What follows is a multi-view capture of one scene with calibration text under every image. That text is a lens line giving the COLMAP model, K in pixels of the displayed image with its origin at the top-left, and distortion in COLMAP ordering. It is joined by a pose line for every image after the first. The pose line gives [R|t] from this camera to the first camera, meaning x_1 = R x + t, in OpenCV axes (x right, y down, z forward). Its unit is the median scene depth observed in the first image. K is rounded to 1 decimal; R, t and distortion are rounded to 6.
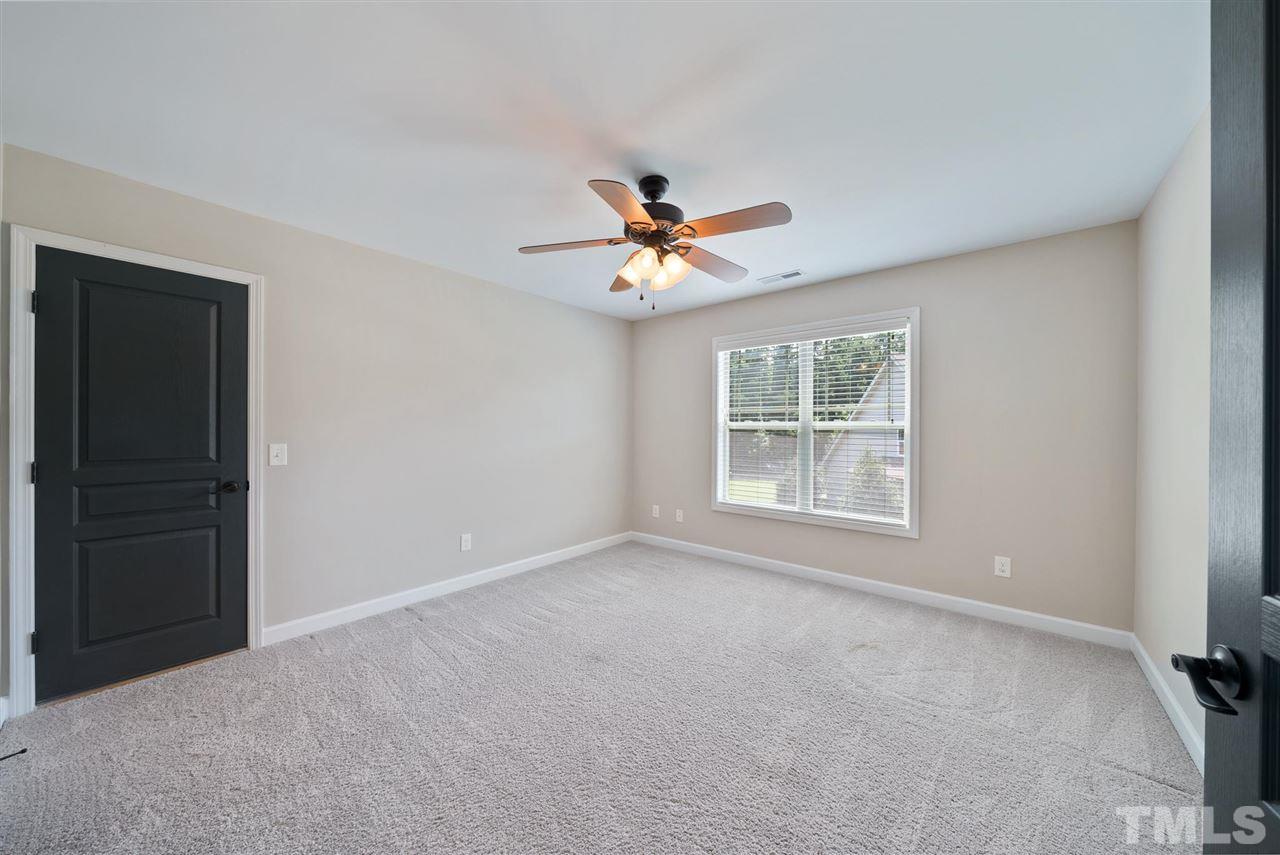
lens RADIAL K [[448.1, 0, 632.0], [0, 448.1, 437.9], [0, 0, 1]] dist [-0.002700, -0.000454]
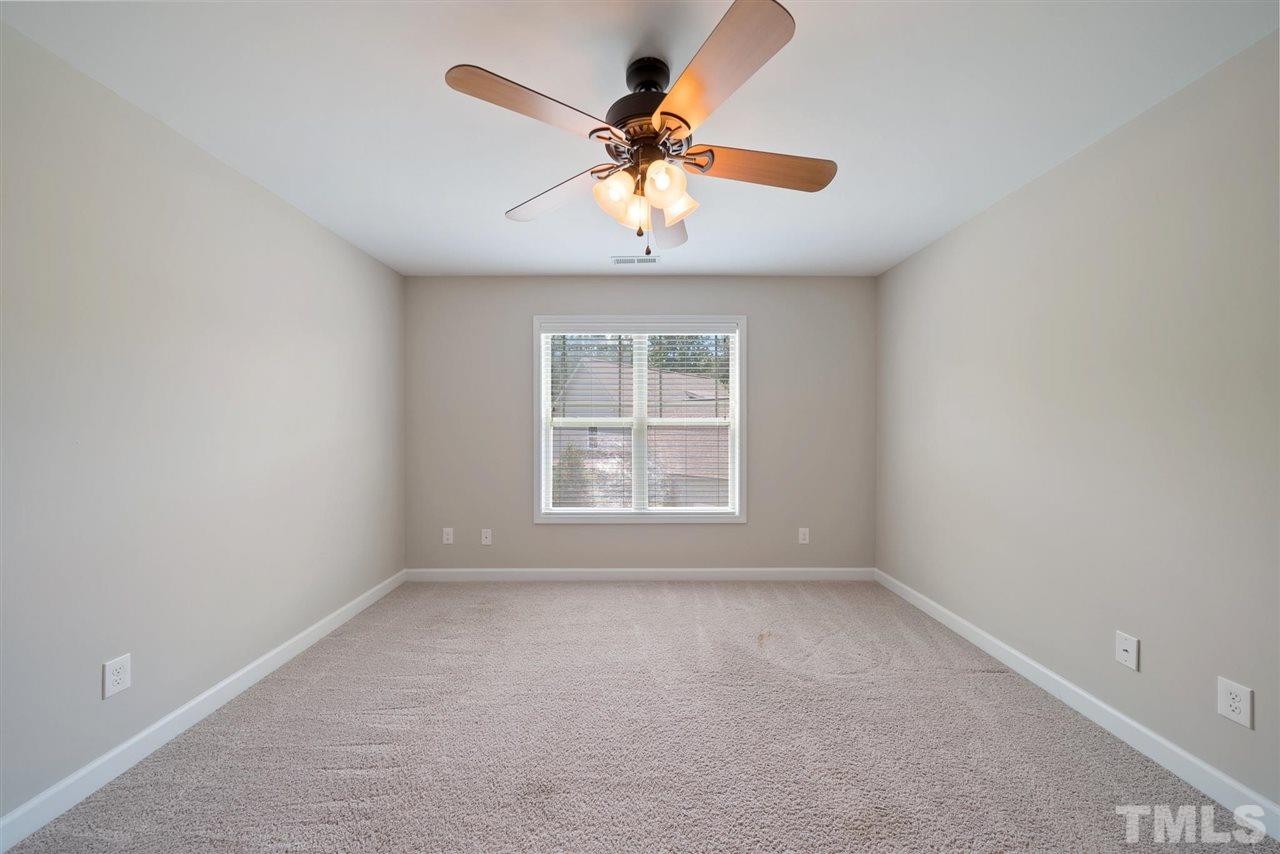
lens RADIAL K [[448.1, 0, 650.9], [0, 448.1, 435.0], [0, 0, 1]] dist [-0.002700, -0.000454]
pose [[0.748577, -0.015973, 0.662855, -0.232317], [0.015914, 0.999855, 0.006121, -0.005263], [-0.662857, 0.005966, 0.748723, 0.264685]]
